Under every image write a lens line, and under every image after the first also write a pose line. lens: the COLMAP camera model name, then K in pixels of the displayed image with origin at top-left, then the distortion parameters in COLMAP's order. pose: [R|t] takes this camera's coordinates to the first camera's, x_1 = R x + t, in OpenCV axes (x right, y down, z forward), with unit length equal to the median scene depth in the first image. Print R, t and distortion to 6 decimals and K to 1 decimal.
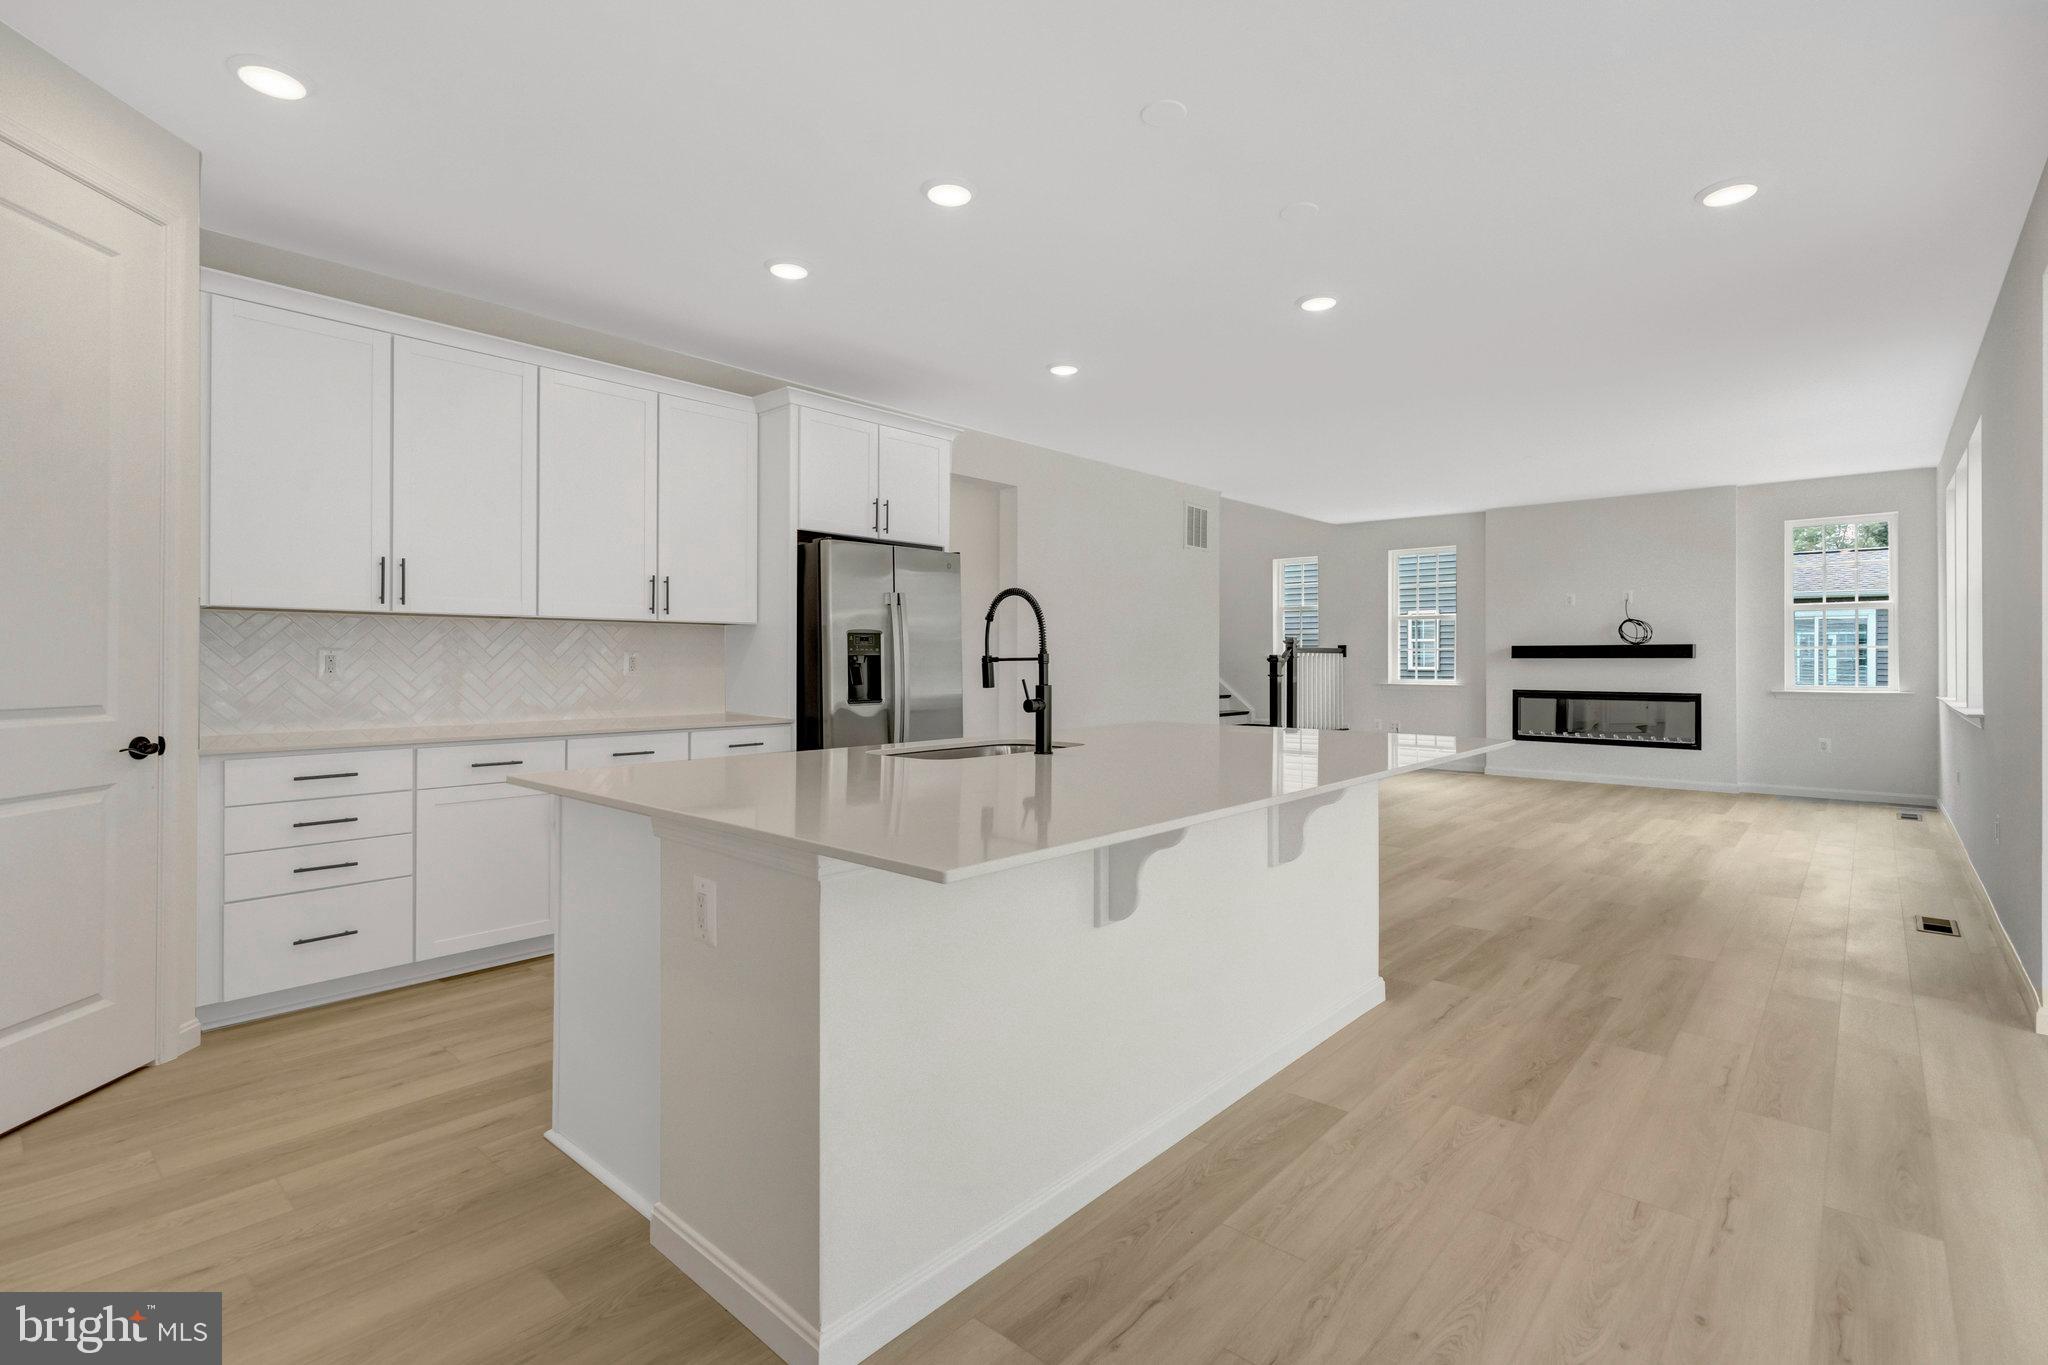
lens RADIAL K [[948.1, 0, 1017.5], [0, 948.1, 666.9], [0, 0, 1]] dist [-0.003822, 0.000208]
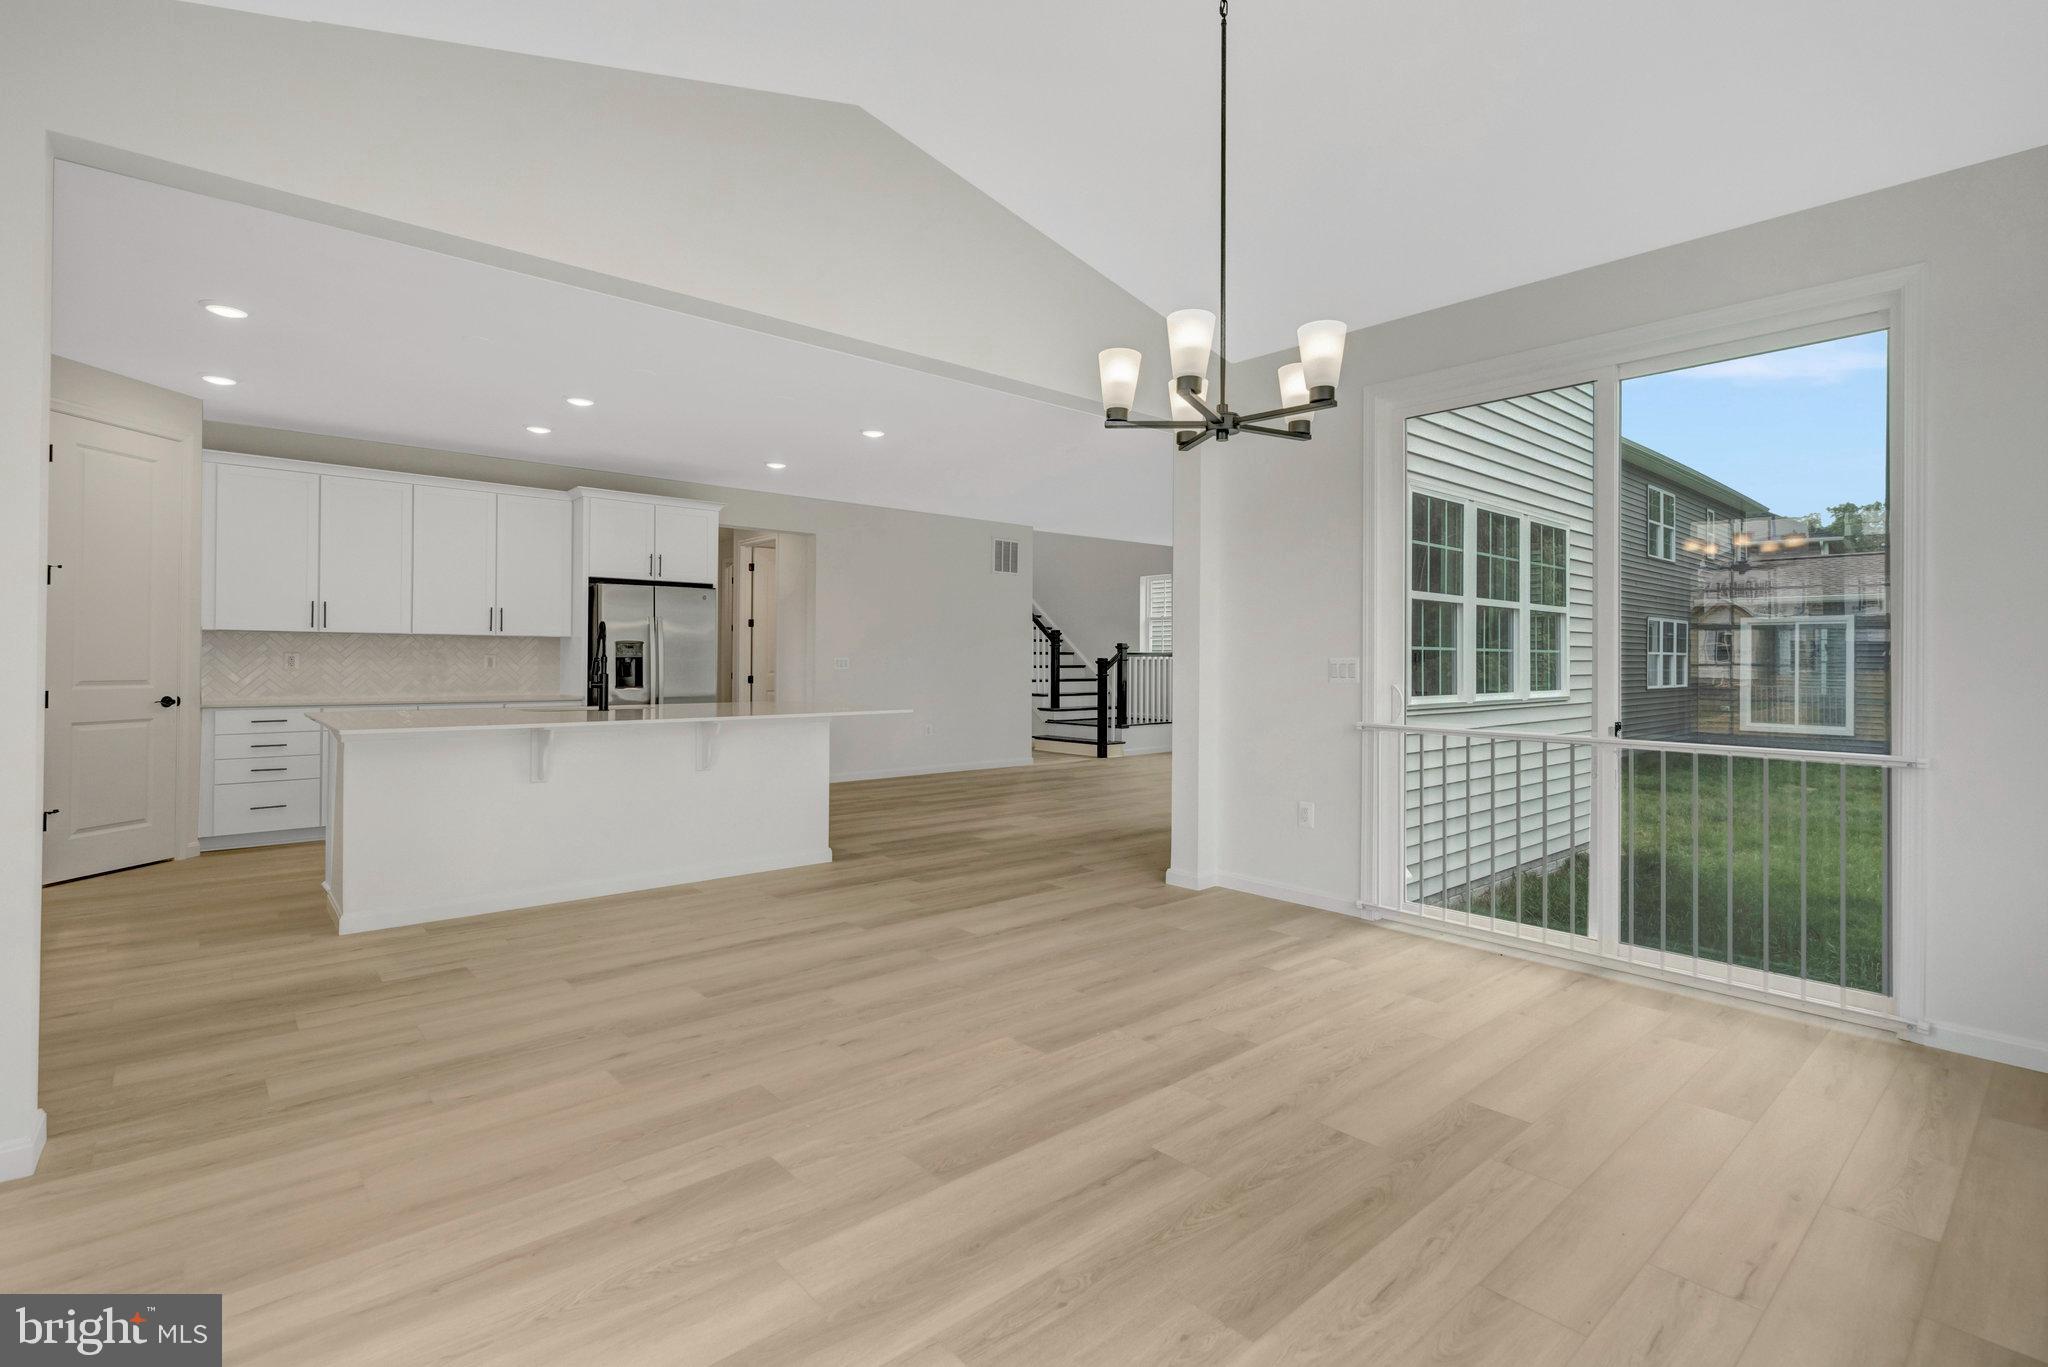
lens RADIAL K [[948.1, 0, 1017.5], [0, 948.1, 667.9], [0, 0, 1]] dist [-0.003822, 0.000208]
pose [[0.992334, 0.004841, -0.123487, 0.677366], [-0.005022, 0.999987, -0.001151, 0.003775], [0.123480, 0.001762, 0.992346, -0.471071]]
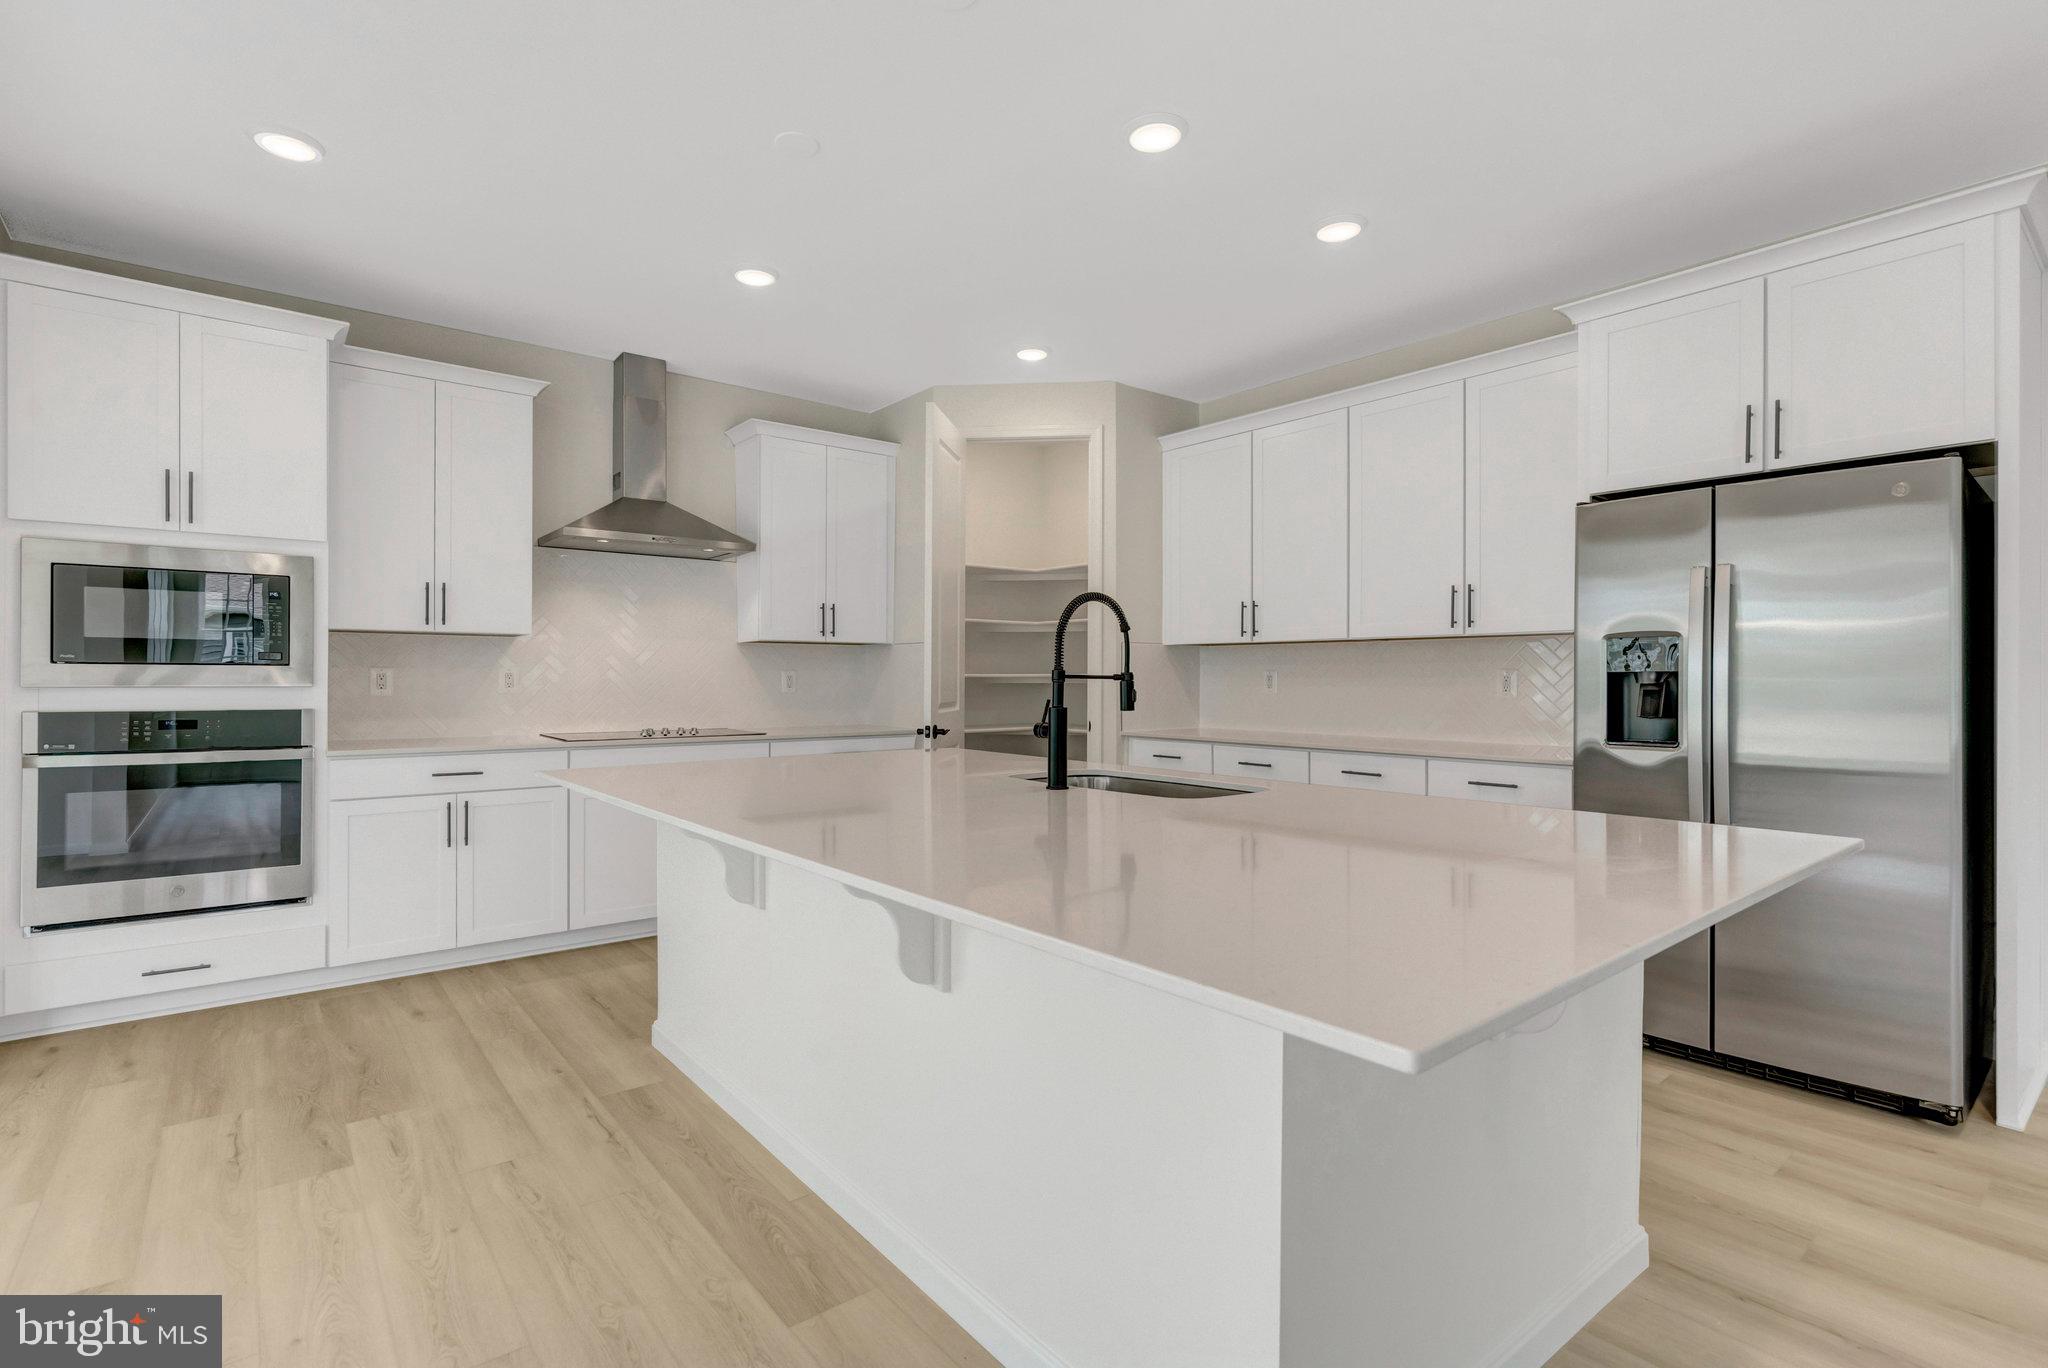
lens RADIAL K [[947.8, 0, 1006.5], [0, 947.8, 676.3], [0, 0, 1]] dist [-0.001299, 0.000497]
pose [[-0.161694, -0.002542, -0.986838, 0.556578], [-0.009526, 0.999954, -0.001014, -0.004595], [0.986795, 0.009237, -0.161711, 0.696887]]
